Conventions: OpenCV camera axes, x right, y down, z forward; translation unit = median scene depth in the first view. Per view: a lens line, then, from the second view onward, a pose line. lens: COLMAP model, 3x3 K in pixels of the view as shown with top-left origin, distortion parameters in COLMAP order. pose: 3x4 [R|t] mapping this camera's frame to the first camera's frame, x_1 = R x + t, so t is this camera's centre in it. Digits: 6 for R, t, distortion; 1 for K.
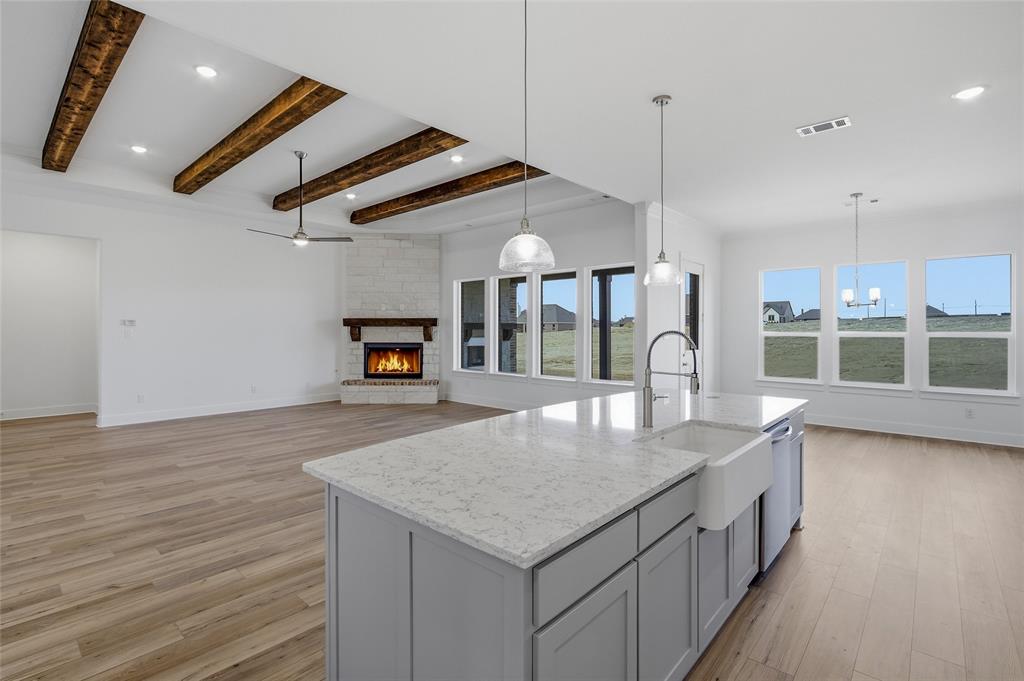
lens RADIAL K [[473.8, 0, 513.0], [0, 473.8, 334.6], [0, 0, 1]] dist [-0.013470, -0.000007]
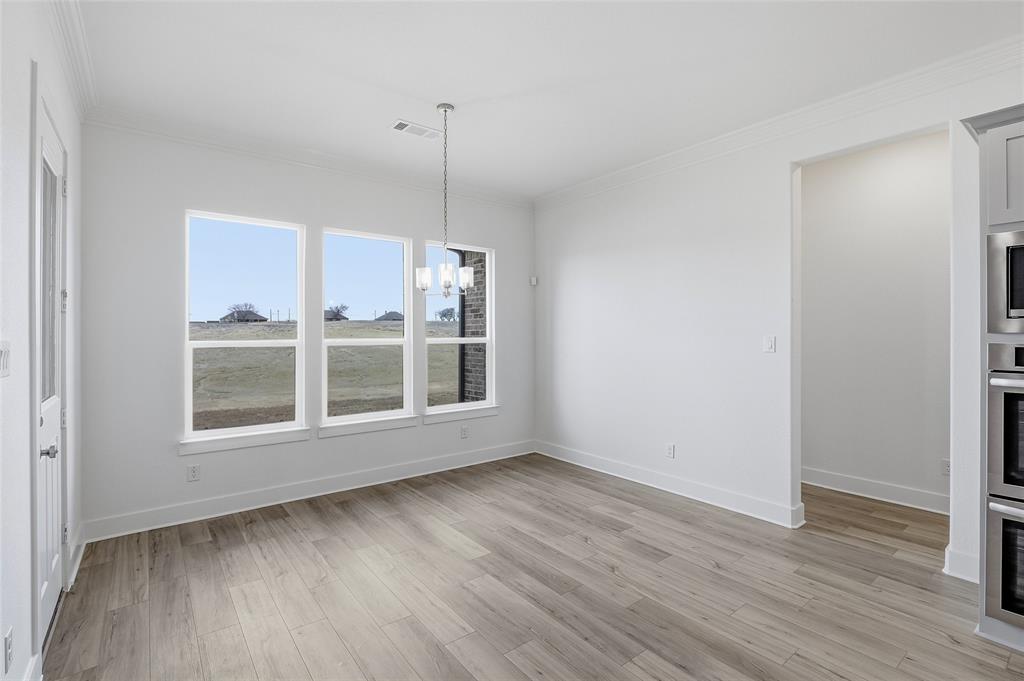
lens RADIAL K [[474.5, 0, 523.4], [0, 474.5, 334.3], [0, 0, 1]] dist [-0.001523, -0.000381]
pose [[0.157864, -0.001153, 0.987460, 0.094673], [0.011312, 0.999936, -0.000641, -0.004866], [-0.987396, 0.011271, 0.157867, 0.497501]]
